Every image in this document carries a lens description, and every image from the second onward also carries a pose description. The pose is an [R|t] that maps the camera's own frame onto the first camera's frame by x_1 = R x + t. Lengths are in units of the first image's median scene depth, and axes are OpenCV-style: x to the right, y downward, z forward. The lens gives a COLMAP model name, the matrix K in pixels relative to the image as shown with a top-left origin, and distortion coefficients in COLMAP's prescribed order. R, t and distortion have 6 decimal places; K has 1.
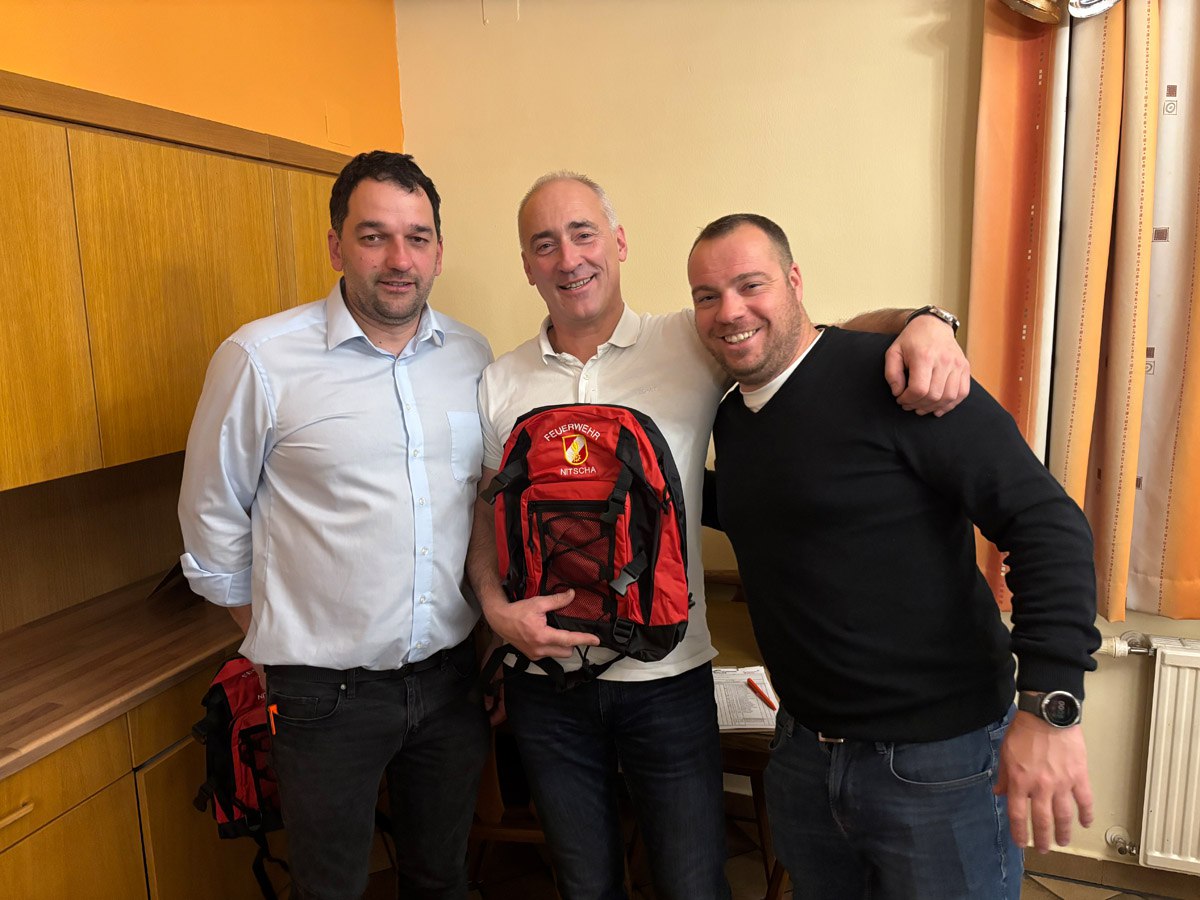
lens RADIAL K [[915.5, 0, 600.0], [0, 915.5, 450.0], [0, 0, 1]] dist [0.071654, -0.092387]
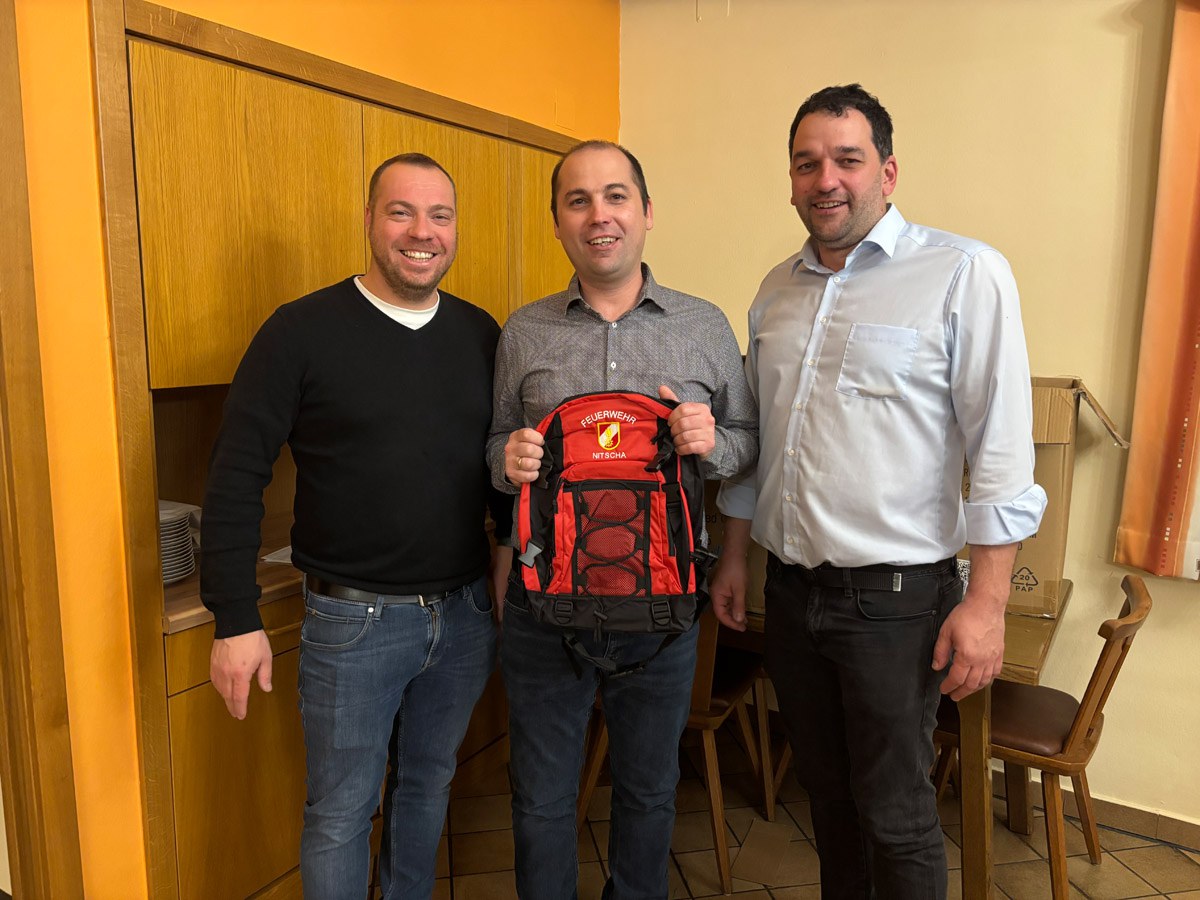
lens RADIAL K [[912.2, 0, 594.7], [0, 912.2, 446.1], [0, 0, 1]] dist [0.030749, -0.022677]
pose [[0.974159, 0.068289, -0.215291, 0.035448], [-0.071253, 0.997440, -0.006028, 0.086190], [0.214328, 0.021213, 0.976531, -0.126858]]
